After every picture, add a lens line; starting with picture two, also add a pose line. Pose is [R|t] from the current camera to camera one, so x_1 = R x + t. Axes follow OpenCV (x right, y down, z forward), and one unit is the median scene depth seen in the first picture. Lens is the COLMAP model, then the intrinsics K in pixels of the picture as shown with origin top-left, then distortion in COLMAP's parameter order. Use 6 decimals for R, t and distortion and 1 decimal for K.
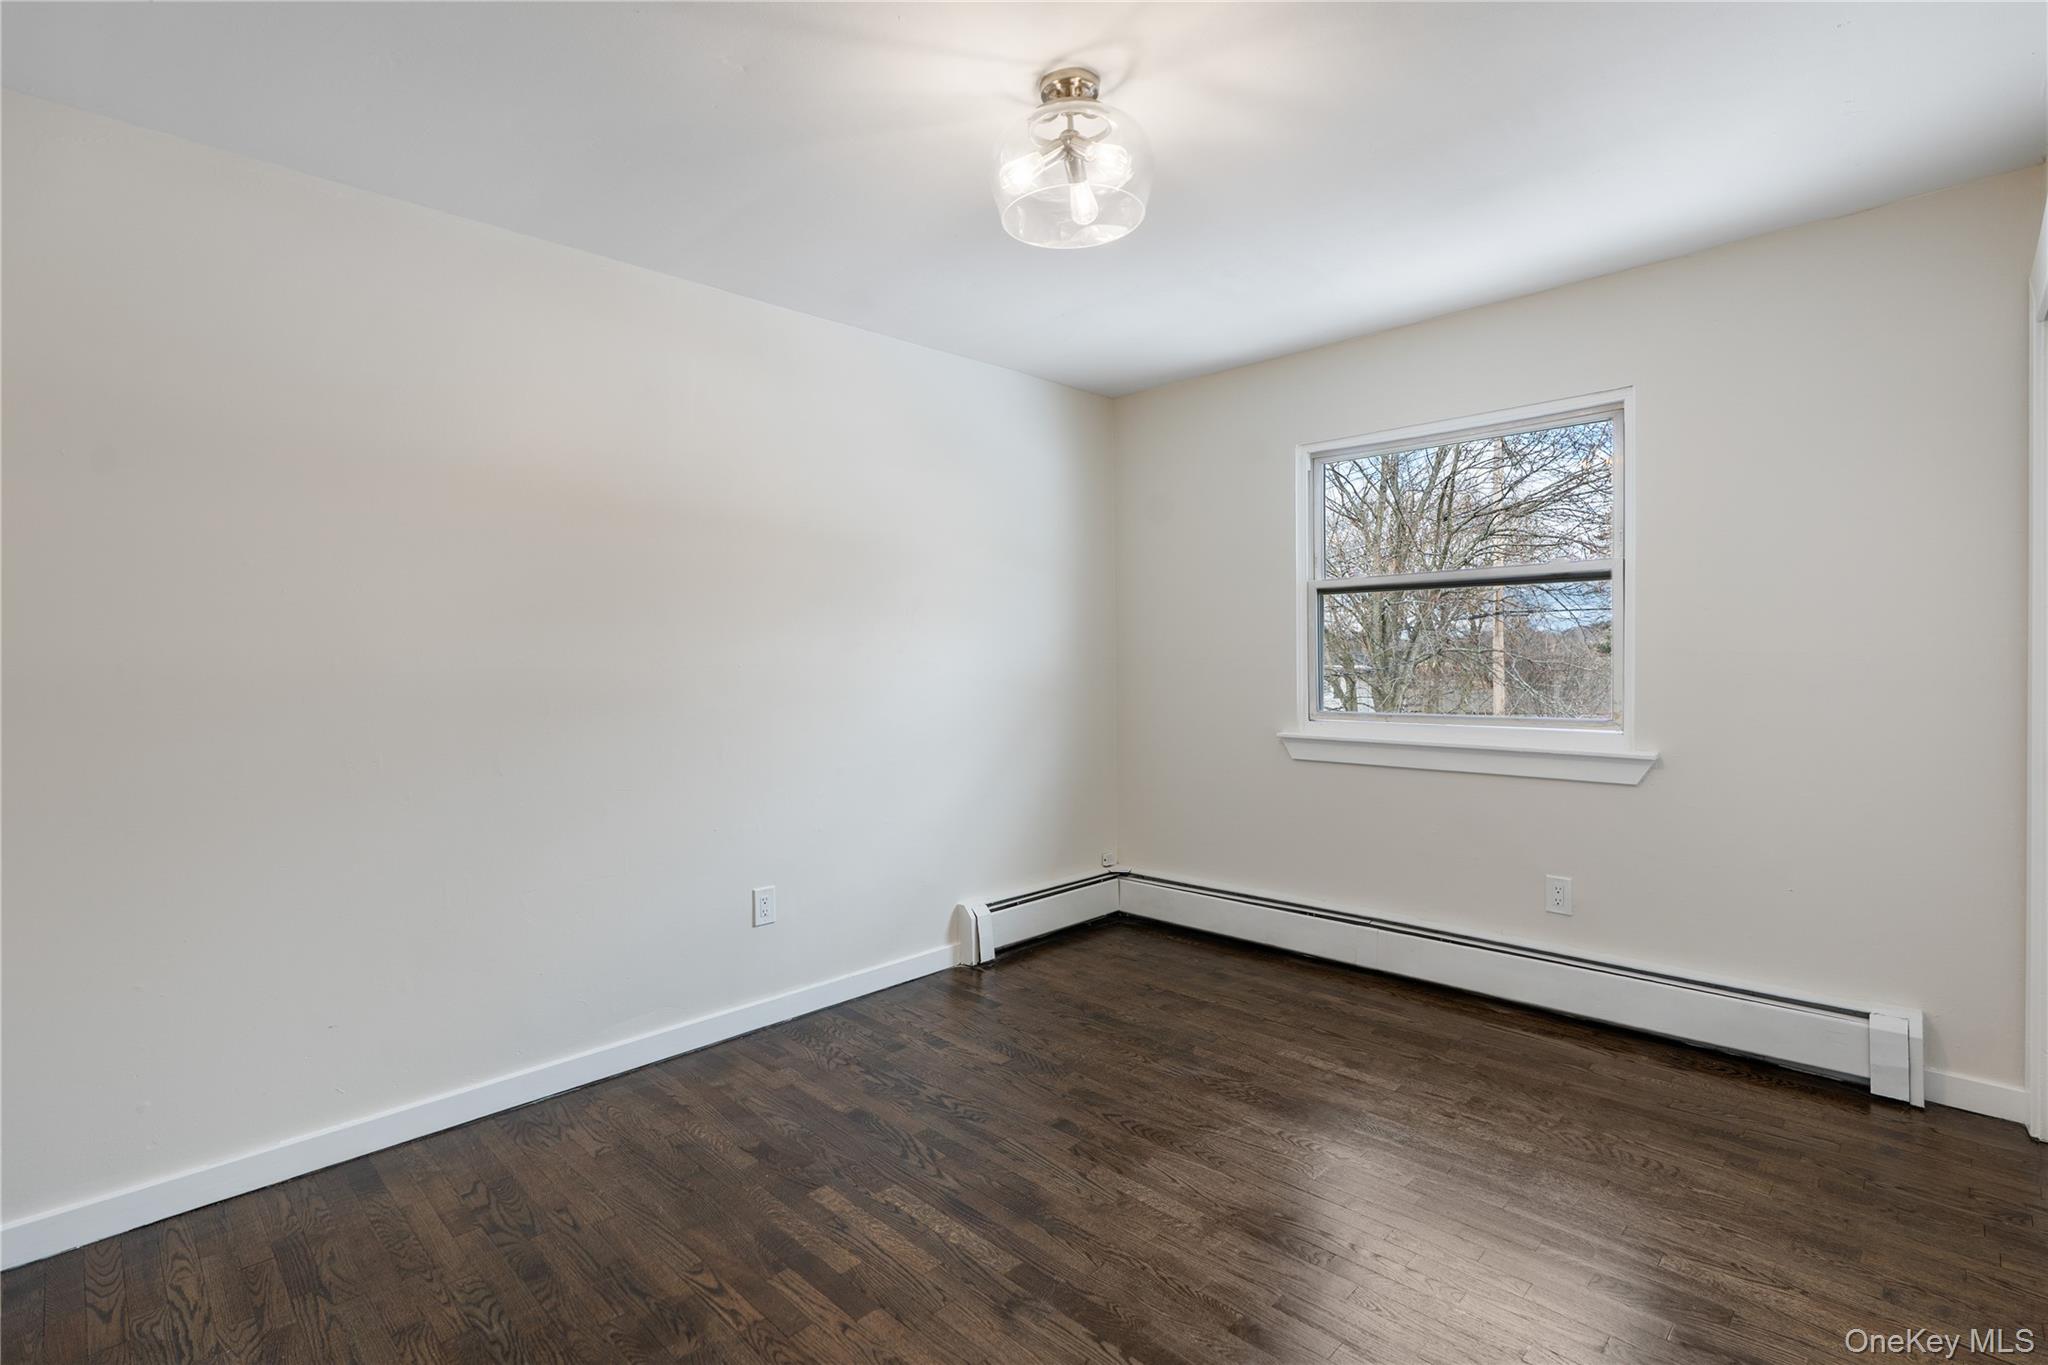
lens RADIAL K [[951.9, 0, 1024.0], [0, 951.9, 682.5], [0, 0, 1]] dist [0.000113, 0.000005]
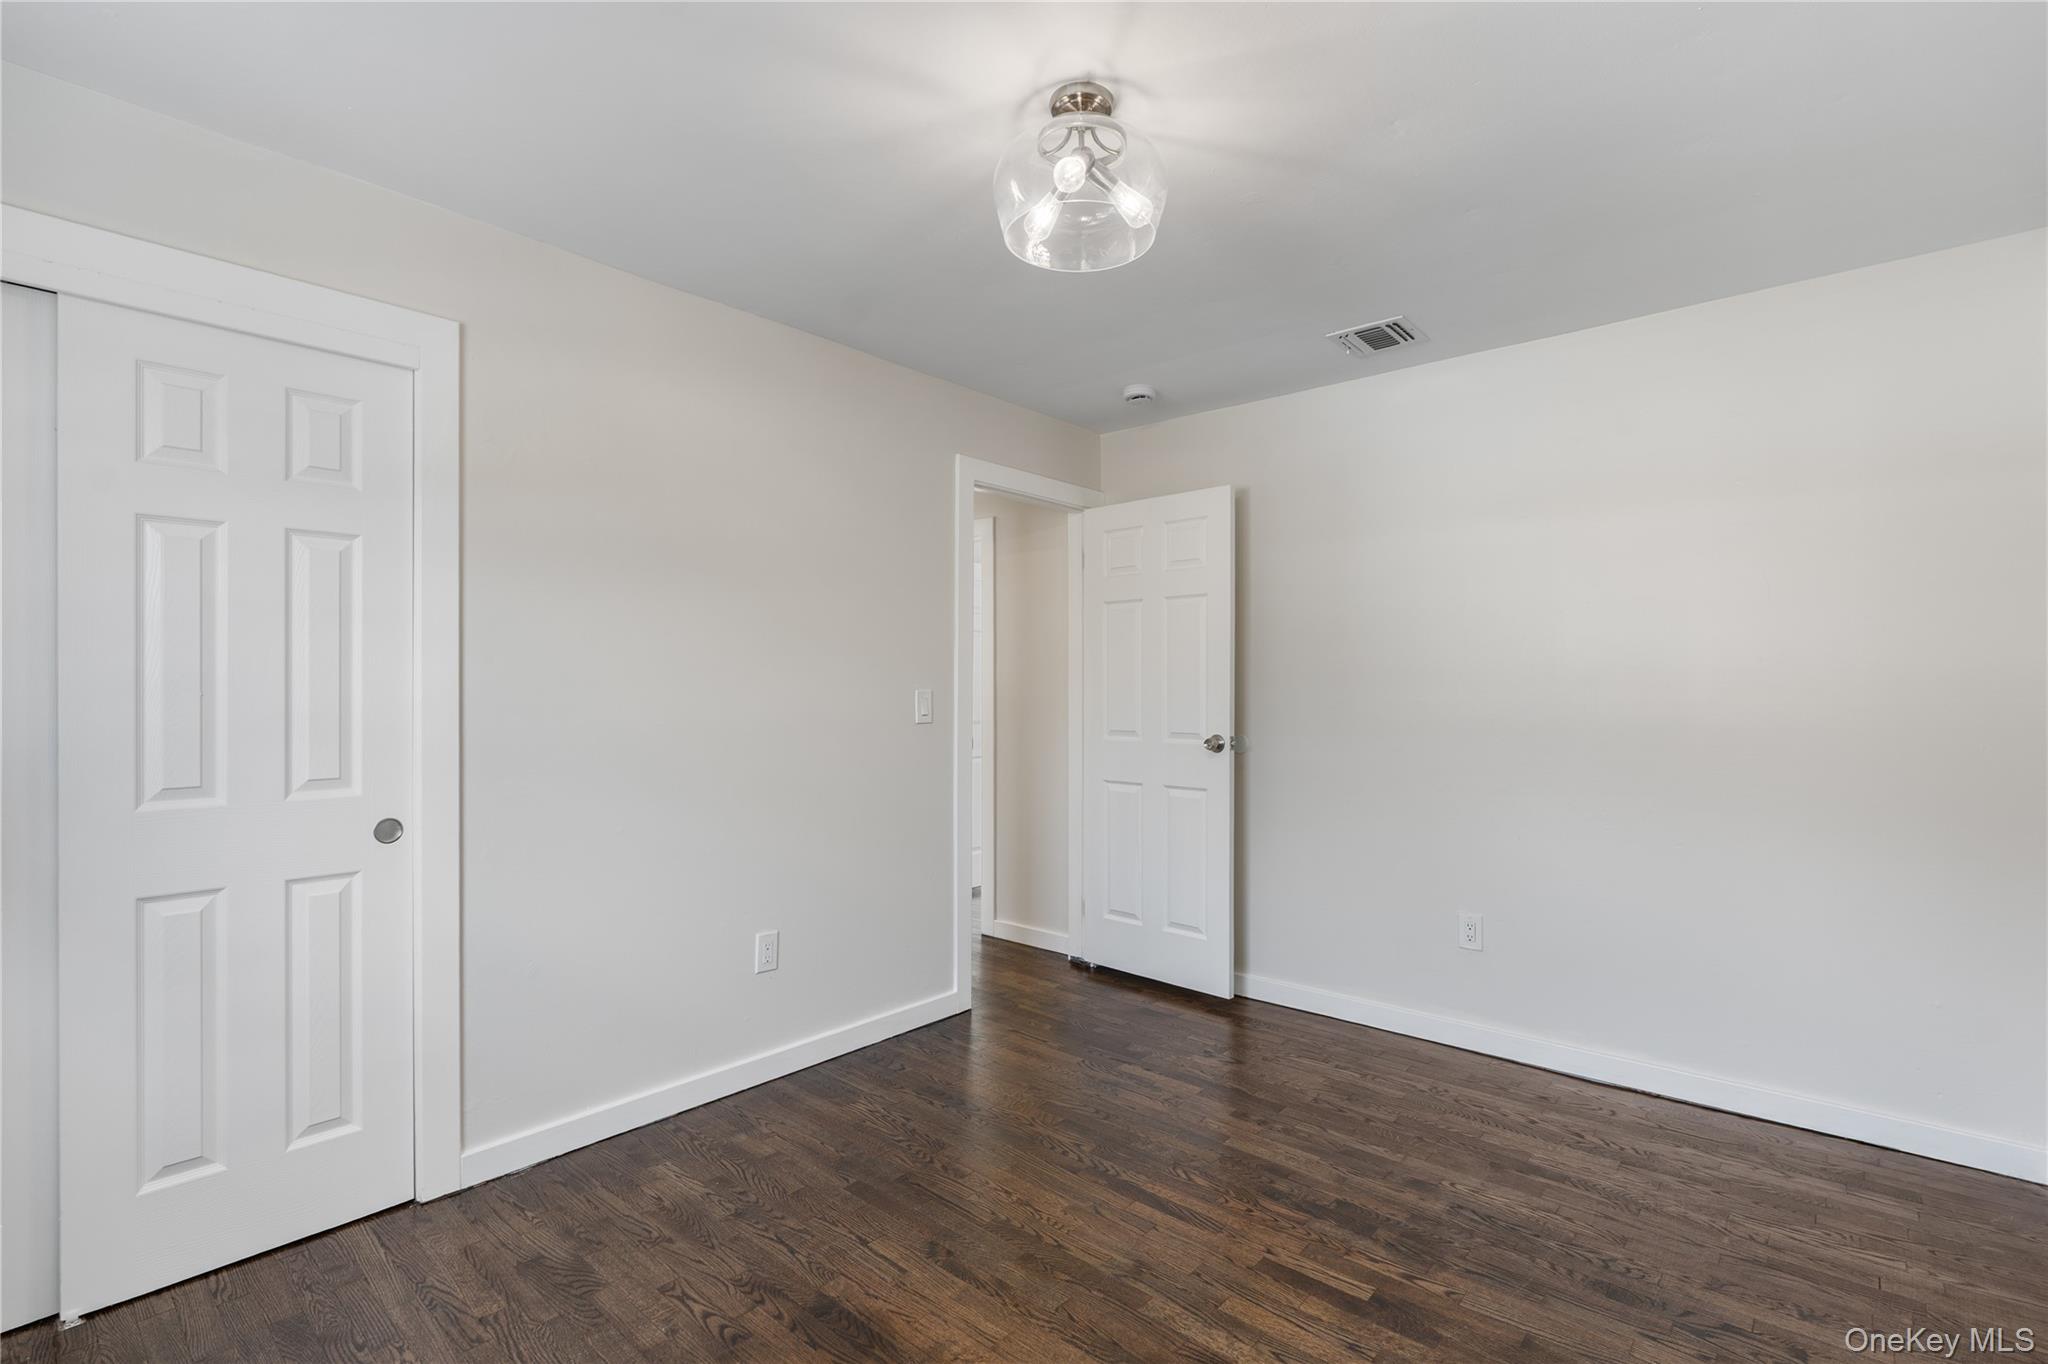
lens RADIAL K [[951.9, 0, 1024.0], [0, 951.9, 682.0], [0, 0, 1]] dist [0.000113, 0.000005]
pose [[-0.998555, 0.008476, -0.053063, 0.167565], [0.007150, 0.999659, 0.025124, -0.070818], [0.053258, 0.024708, -0.998275, 2.015209]]
